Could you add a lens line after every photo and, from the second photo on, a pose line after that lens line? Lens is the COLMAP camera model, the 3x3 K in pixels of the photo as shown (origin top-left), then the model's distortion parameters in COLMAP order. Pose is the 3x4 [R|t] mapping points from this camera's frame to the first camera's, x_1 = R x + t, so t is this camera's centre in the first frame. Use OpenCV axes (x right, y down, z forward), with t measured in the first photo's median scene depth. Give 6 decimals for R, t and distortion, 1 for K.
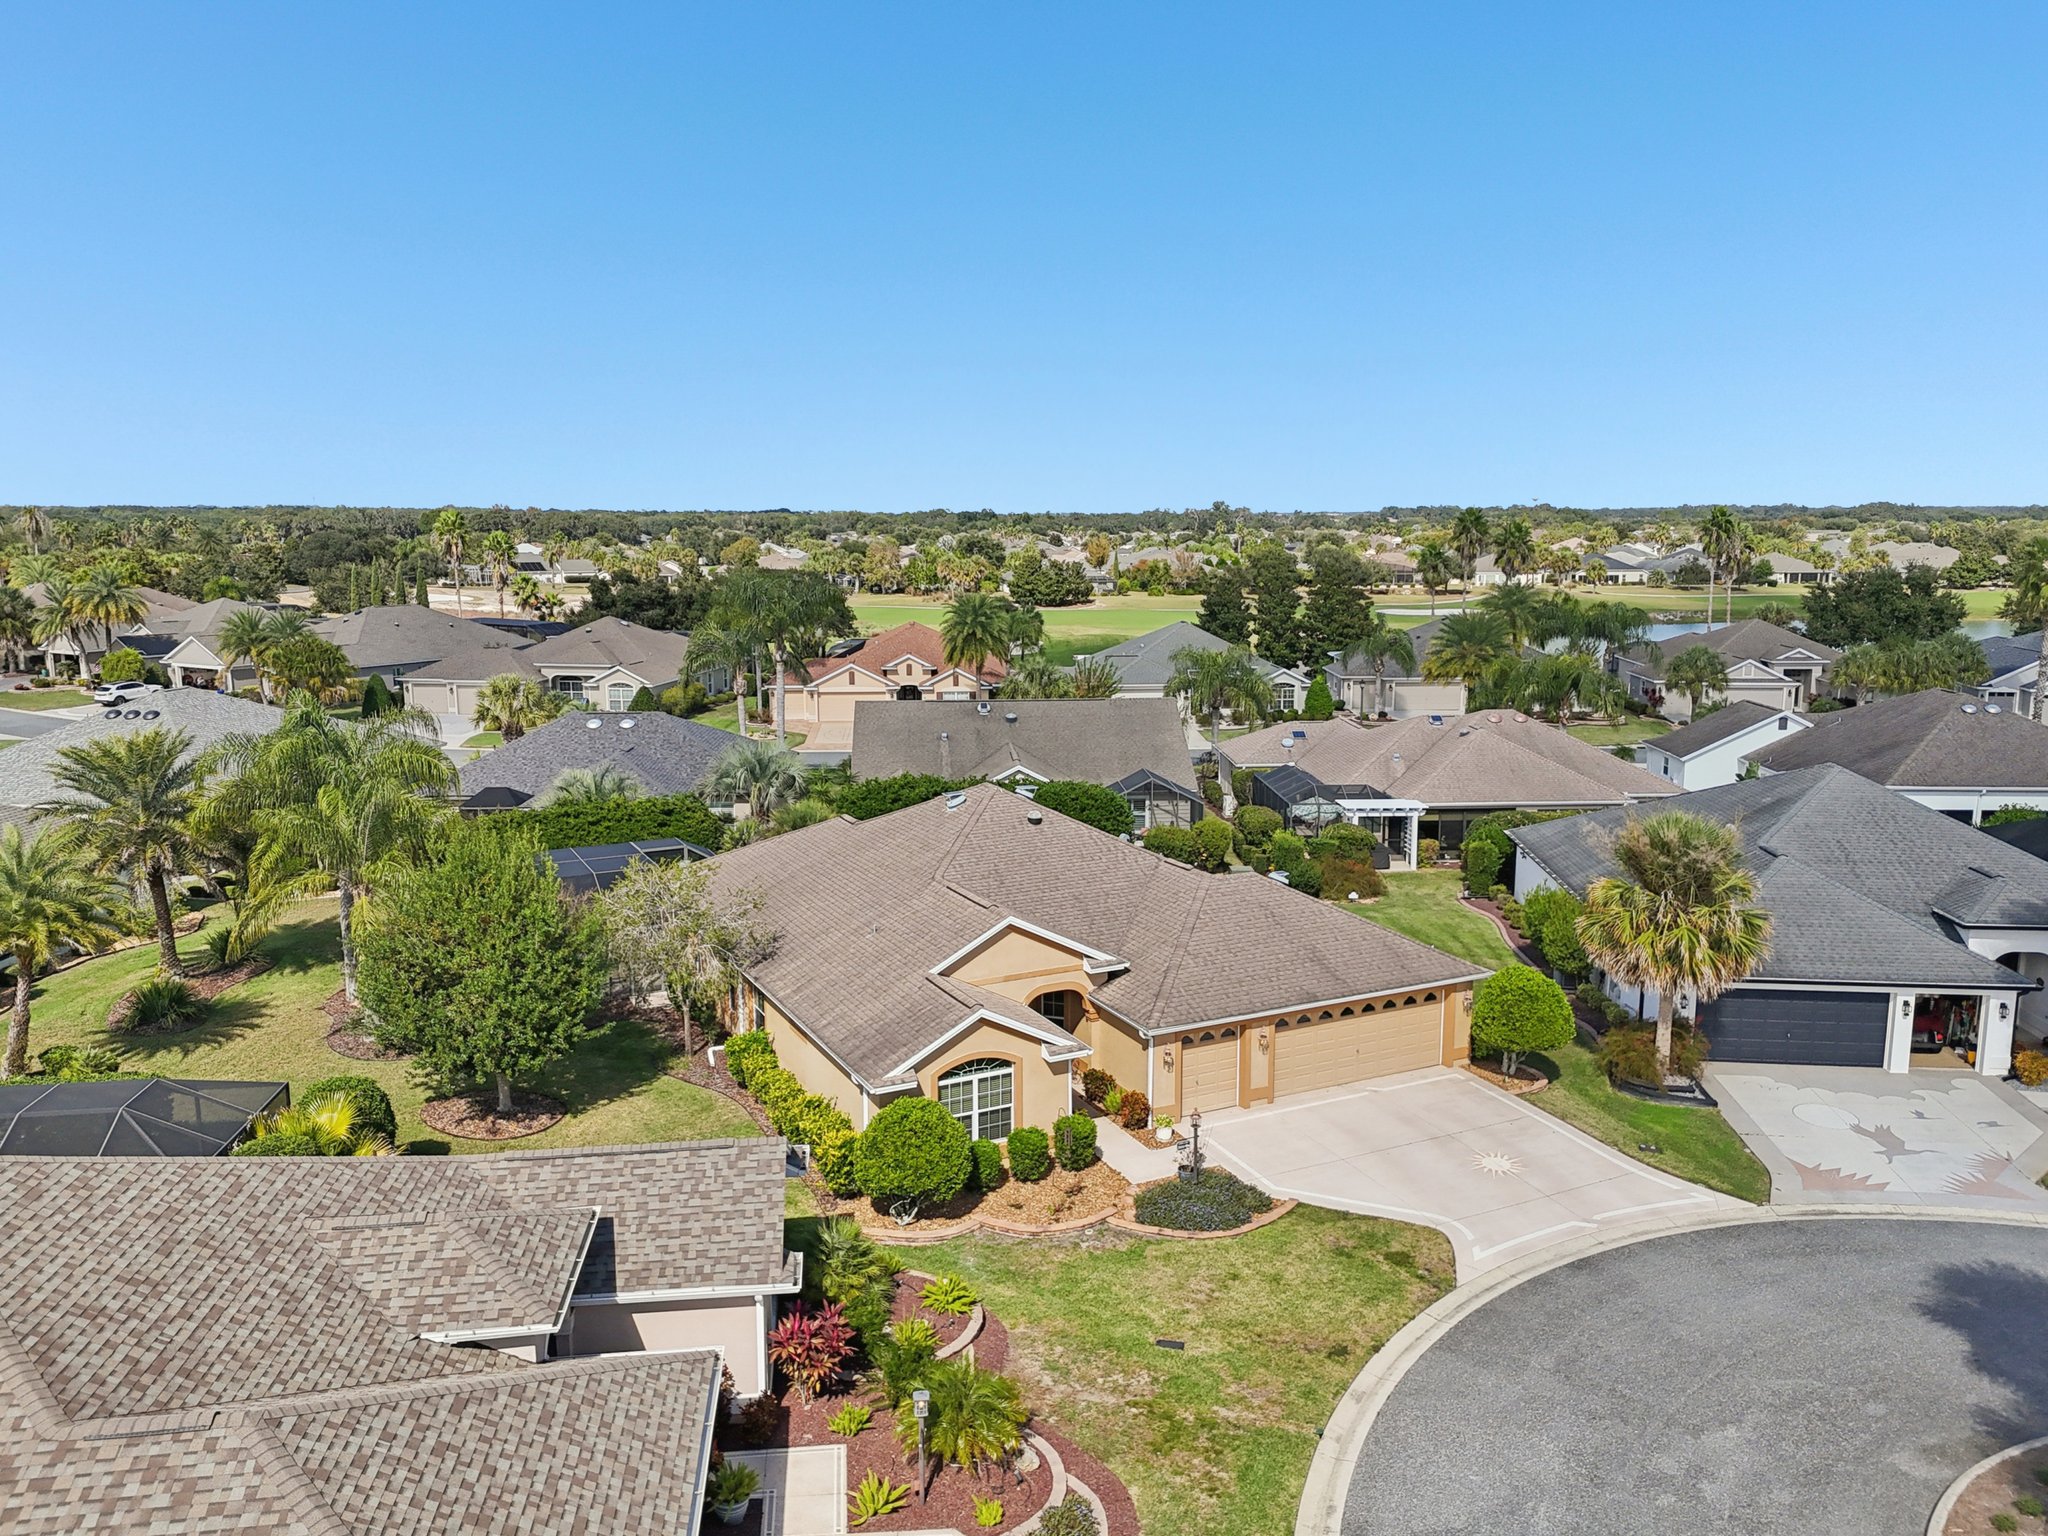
lens RADIAL K [[1508.9, 0, 1024.0], [0, 1508.9, 768.0], [0, 0, 1]] dist [0.100915, -0.149389]
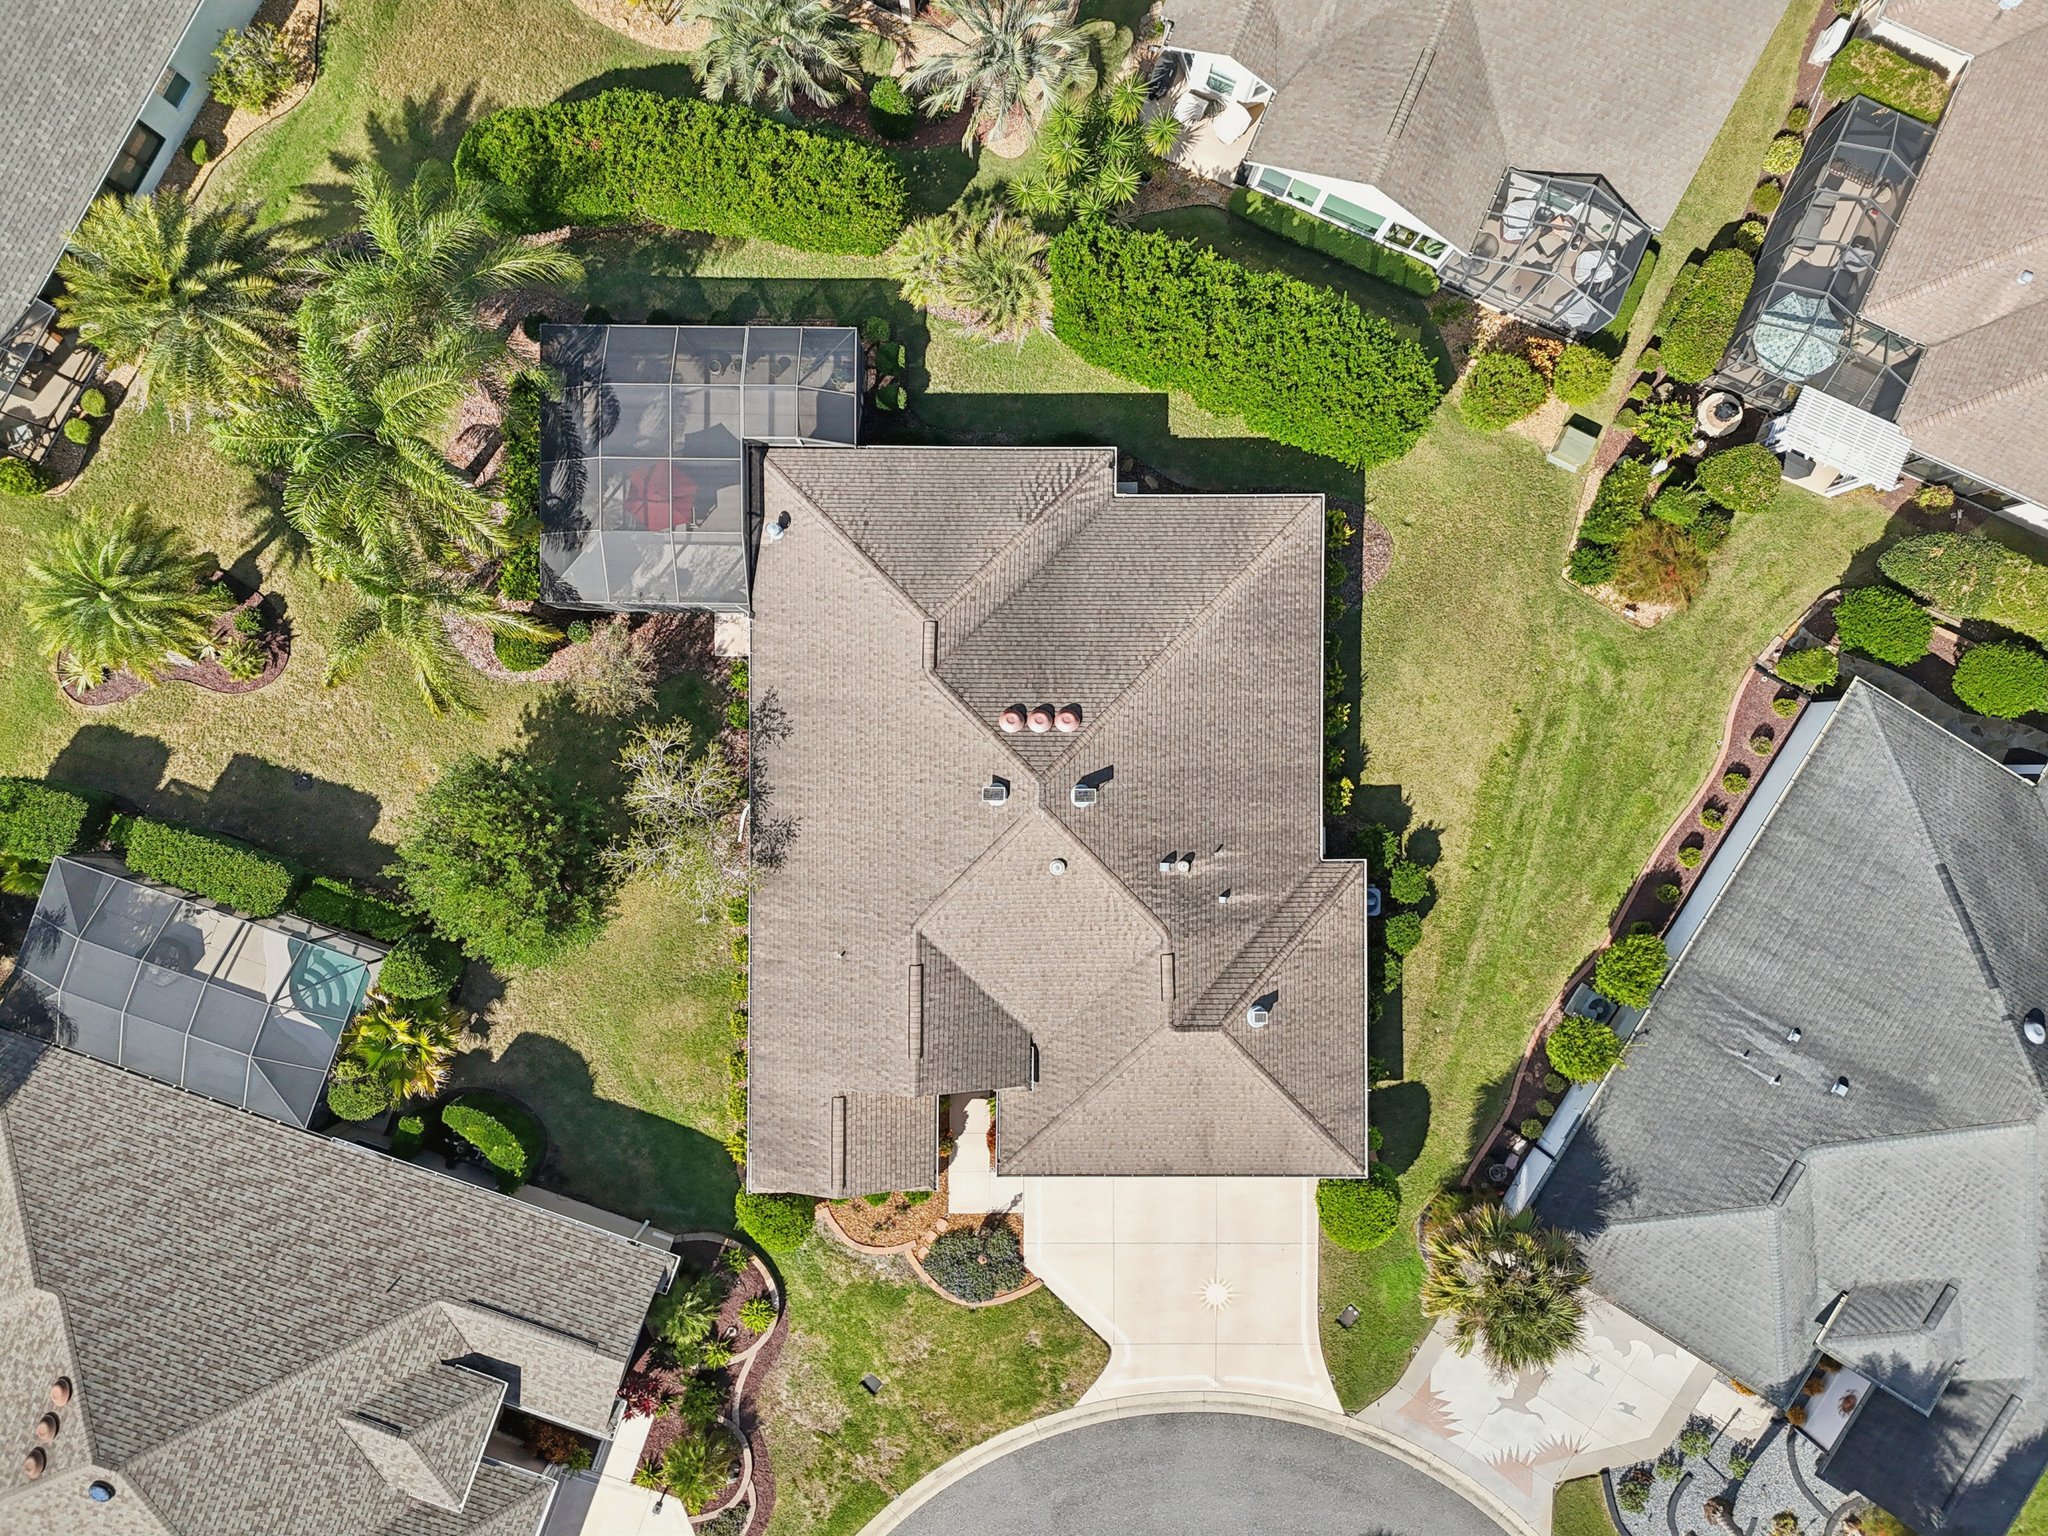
lens RADIAL K [[1499.6, 0, 1034.5], [0, 1499.6, 774.7], [0, 0, 1]] dist [0.065025, -0.057789]
pose [[0.893635, 0.448631, 0.012091, -0.048011], [-0.082554, 0.137840, 0.987008, -1.009301], [0.441136, -0.883023, 0.160215, 1.037451]]
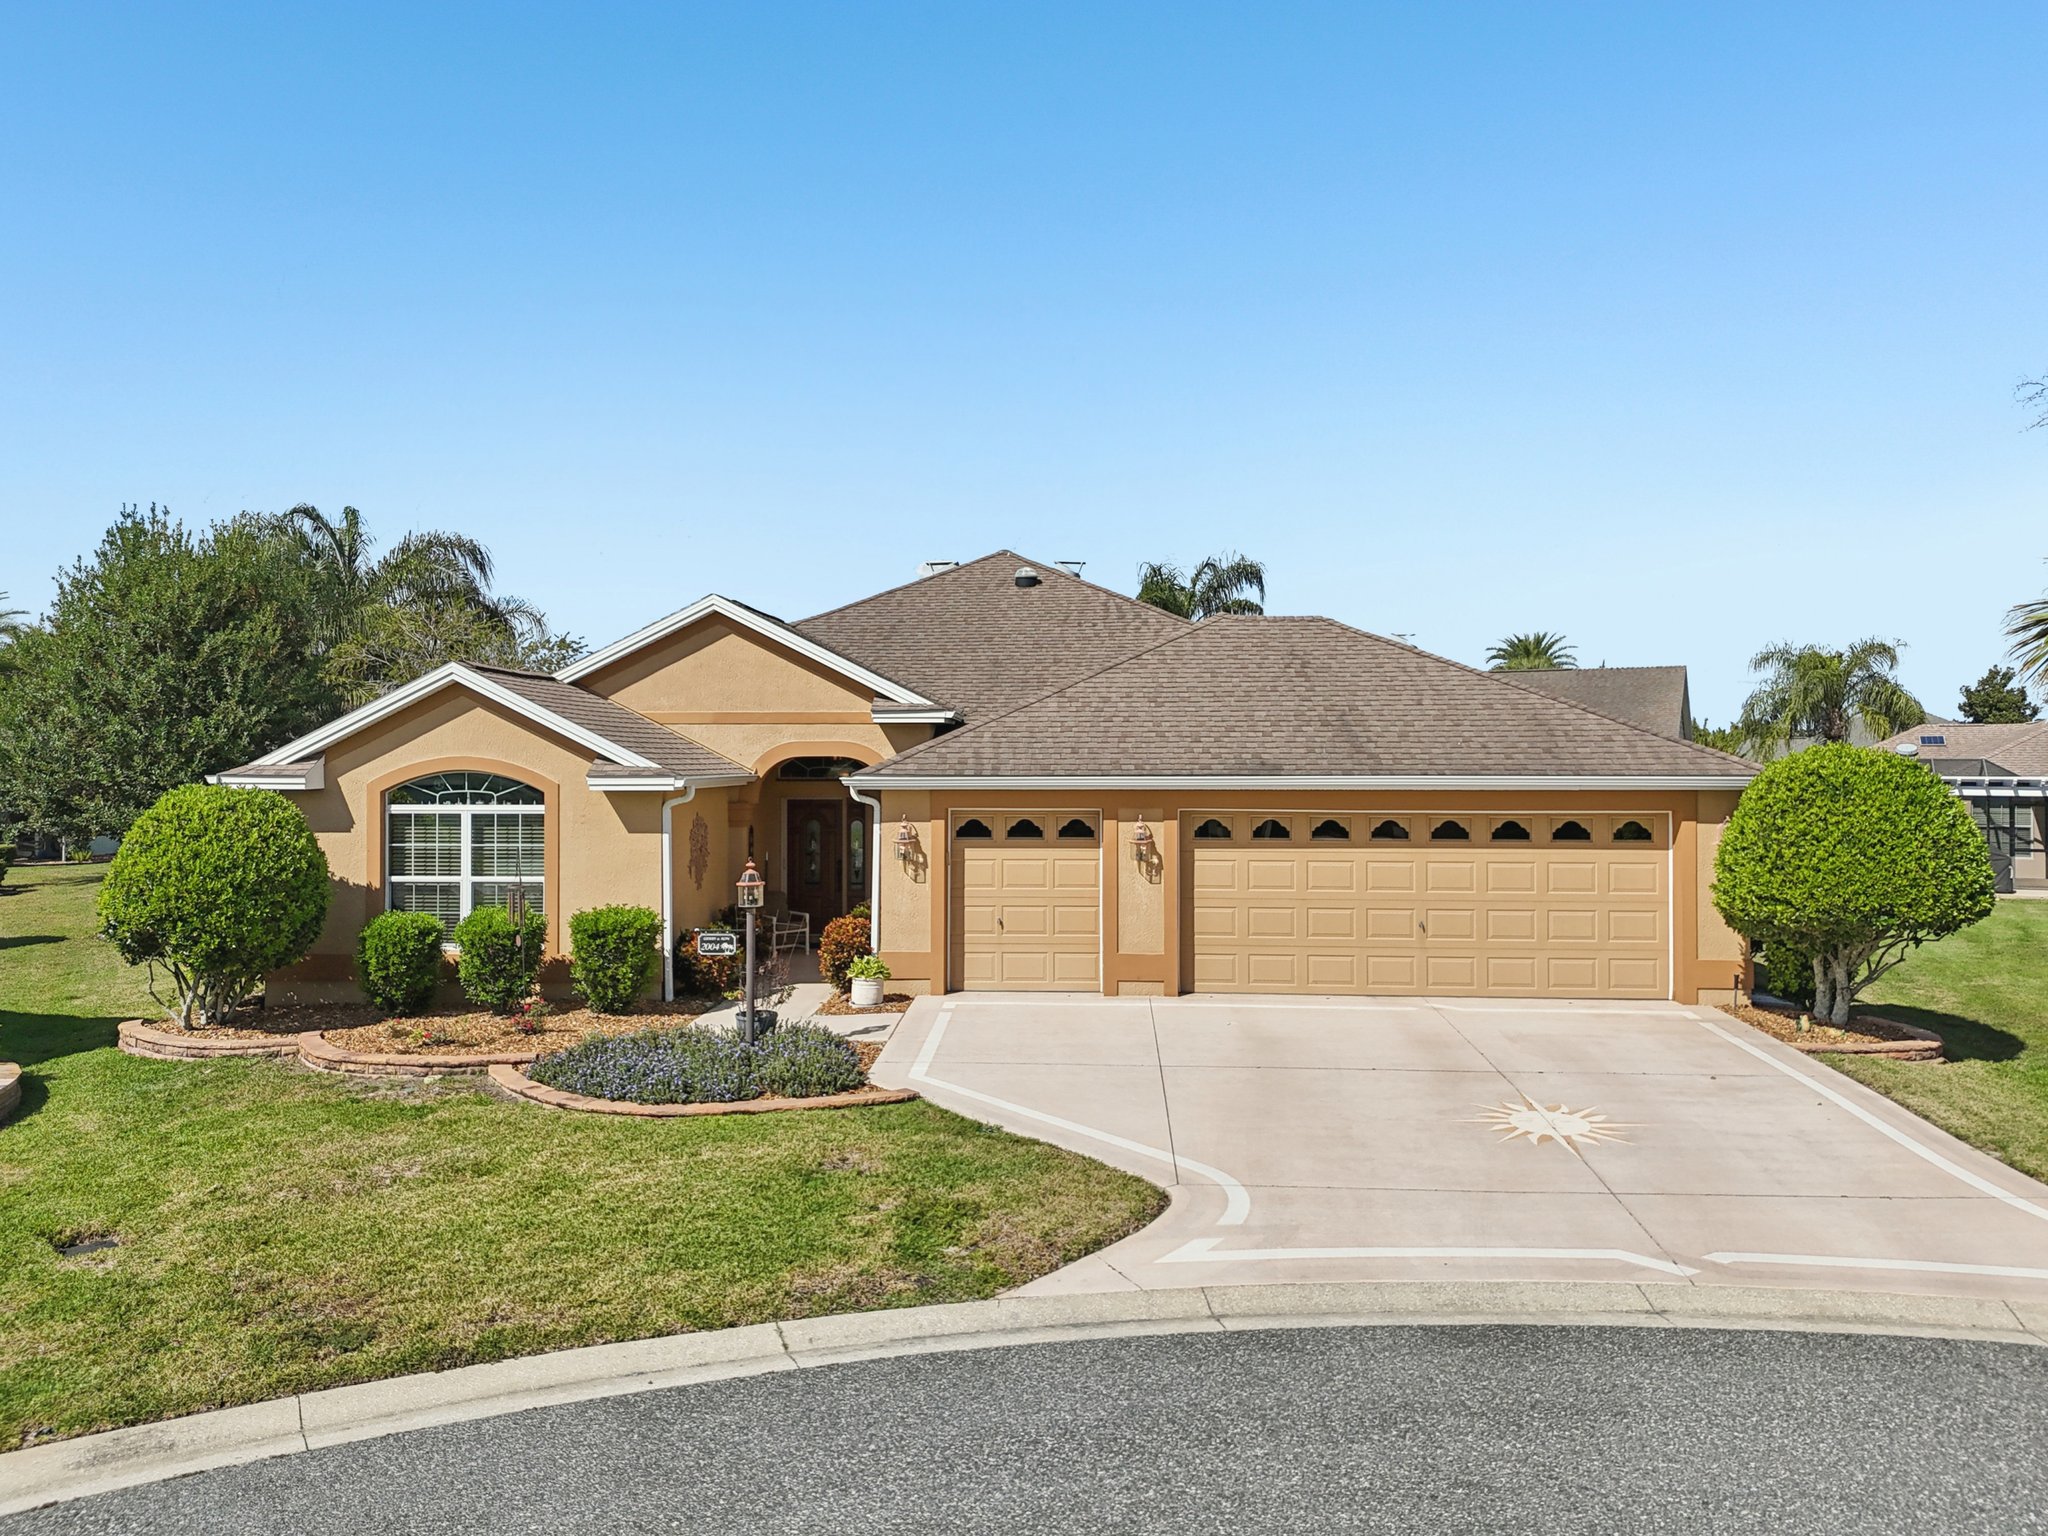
lens RADIAL K [[1501.5, 0, 1024.0], [0, 1501.5, 768.0], [0, 0, 1]] dist [0.069153, -0.064194]
pose [[0.868841, 0.006151, -0.495052, 0.350331], [-0.083820, 0.987315, -0.134842, 0.217791], [0.487943, 0.158652, 0.858336, 0.573907]]
